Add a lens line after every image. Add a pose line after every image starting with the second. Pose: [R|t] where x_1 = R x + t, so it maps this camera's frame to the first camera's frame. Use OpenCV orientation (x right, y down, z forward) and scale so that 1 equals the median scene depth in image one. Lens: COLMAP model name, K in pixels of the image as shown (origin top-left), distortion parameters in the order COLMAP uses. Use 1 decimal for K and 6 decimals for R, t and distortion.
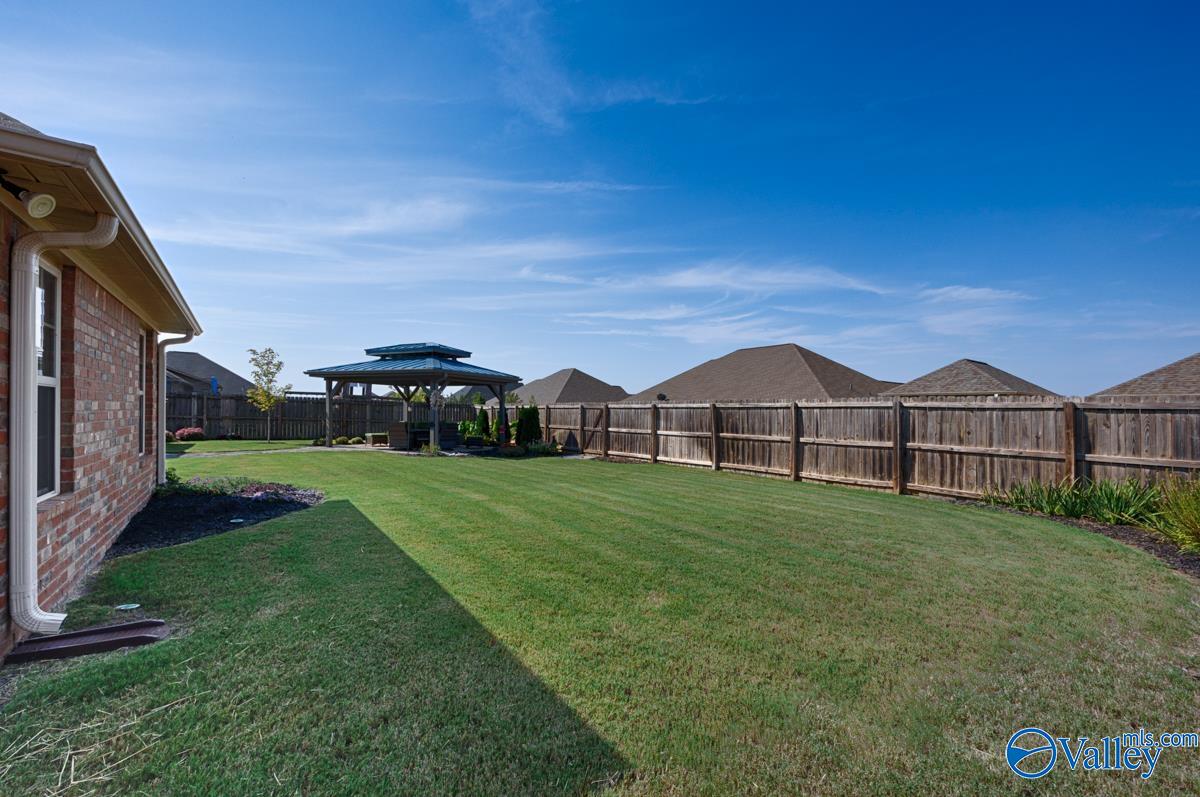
lens RADIAL K [[483.4, 0, 600.0], [0, 483.4, 398.5], [0, 0, 1]] dist [0.008673, -0.000109]
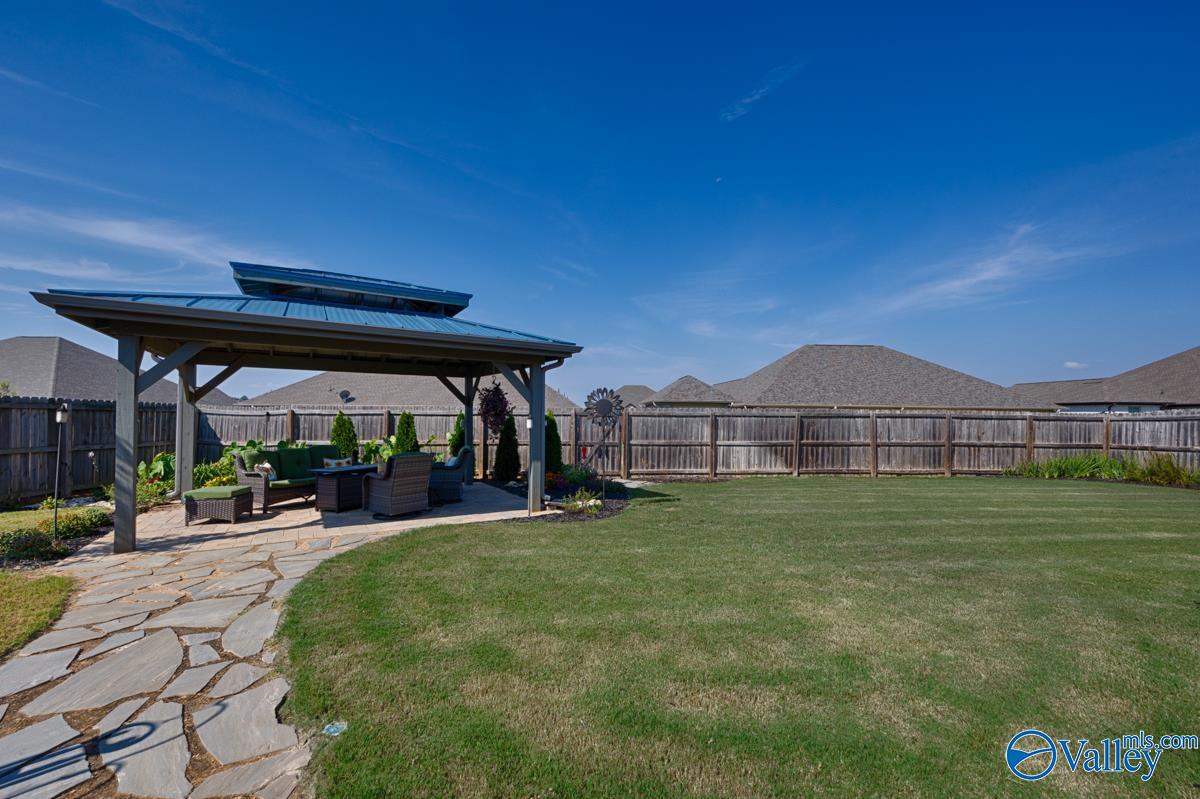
lens RADIAL K [[483.4, 0, 600.0], [0, 483.4, 399.5], [0, 0, 1]] dist [0.008673, -0.000109]
pose [[0.561948, 0.030834, 0.826597, -0.885616], [-0.021967, 0.999509, -0.022350, 0.015752], [-0.826881, -0.005598, 0.562350, 0.781449]]
